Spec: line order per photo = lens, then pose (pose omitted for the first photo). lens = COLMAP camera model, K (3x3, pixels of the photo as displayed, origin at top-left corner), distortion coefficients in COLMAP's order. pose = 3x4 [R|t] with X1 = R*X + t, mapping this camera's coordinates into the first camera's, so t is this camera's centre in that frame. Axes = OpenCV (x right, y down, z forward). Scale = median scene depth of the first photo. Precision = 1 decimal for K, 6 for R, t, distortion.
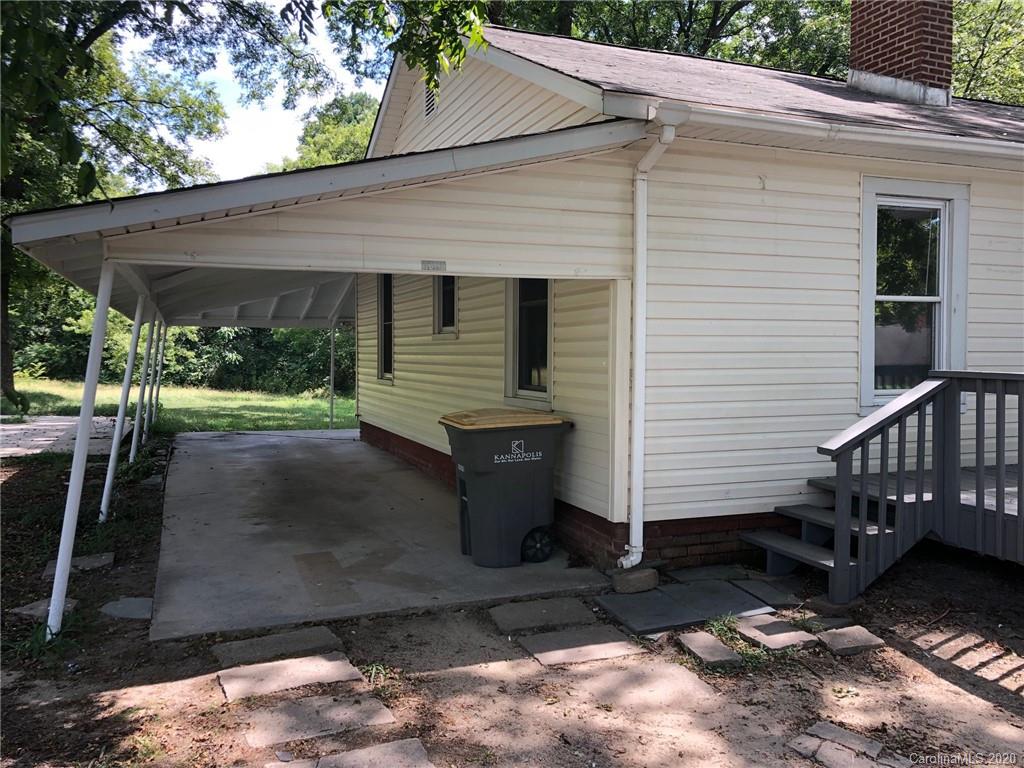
lens RADIAL K [[830.9, 0, 512.0], [0, 830.9, 384.0], [0, 0, 1]] dist [0.034164, -0.015039]
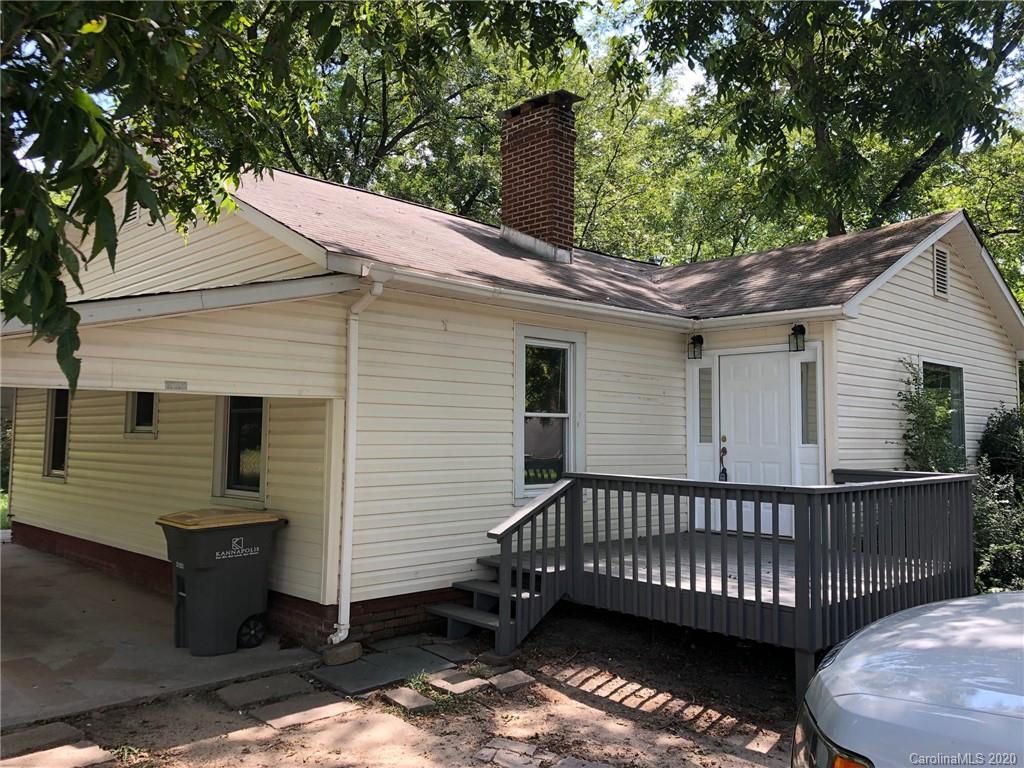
lens RADIAL K [[830.9, 0, 512.0], [0, 830.9, 384.0], [0, 0, 1]] dist [0.034164, -0.015039]
pose [[0.919885, 0.033014, 0.390797, -0.107823], [0.007308, 0.994835, -0.101244, -0.022561], [-0.392121, 0.095989, 0.914892, -0.213648]]
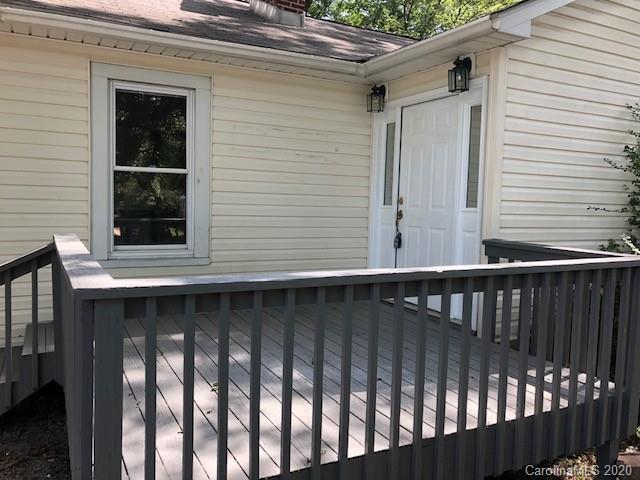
lens RADIAL K [[519.7, 0, 320.0], [0, 519.7, 240.0], [0, 0, 1]] dist [0.005317, -0.001941]
pose [[0.993120, 0.017694, 0.115756, 0.751563], [-0.021993, 0.999111, 0.035966, -0.040447], [-0.115017, -0.038264, 0.992626, 0.275094]]
